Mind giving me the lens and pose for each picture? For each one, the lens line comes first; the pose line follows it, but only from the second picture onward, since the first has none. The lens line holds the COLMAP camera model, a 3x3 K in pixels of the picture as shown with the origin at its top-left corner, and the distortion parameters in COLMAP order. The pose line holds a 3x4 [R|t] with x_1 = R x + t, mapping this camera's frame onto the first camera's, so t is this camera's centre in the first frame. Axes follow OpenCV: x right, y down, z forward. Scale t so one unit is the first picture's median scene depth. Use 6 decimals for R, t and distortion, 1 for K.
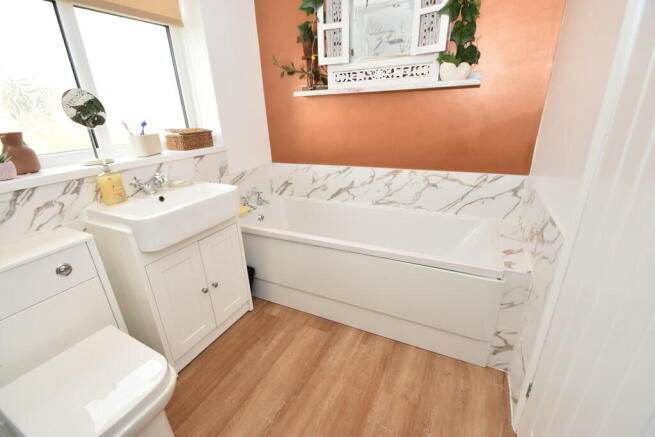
lens RADIAL K [[287.8, 0, 325.8], [0, 287.8, 219.9], [0, 0, 1]] dist [-0.004441, -0.000795]
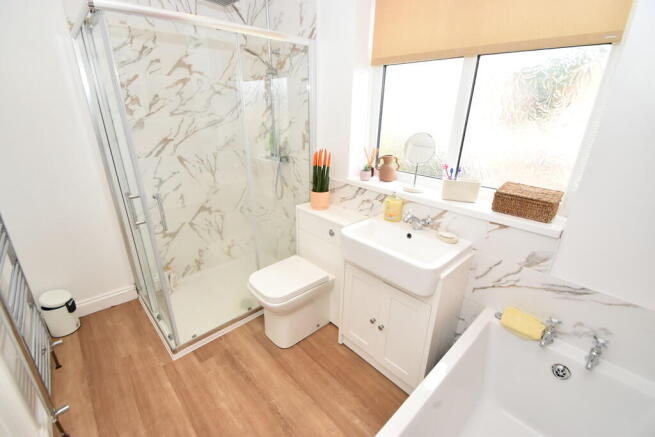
lens RADIAL K [[287.8, 0, 325.2], [0, 287.8, 216.6], [0, 0, 1]] dist [-0.004441, -0.000795]
pose [[-0.350282, 0.364369, -0.862866, 0.477887], [-0.335863, 0.811106, 0.478856, -0.587609], [0.874356, 0.457540, -0.161738, 0.942794]]
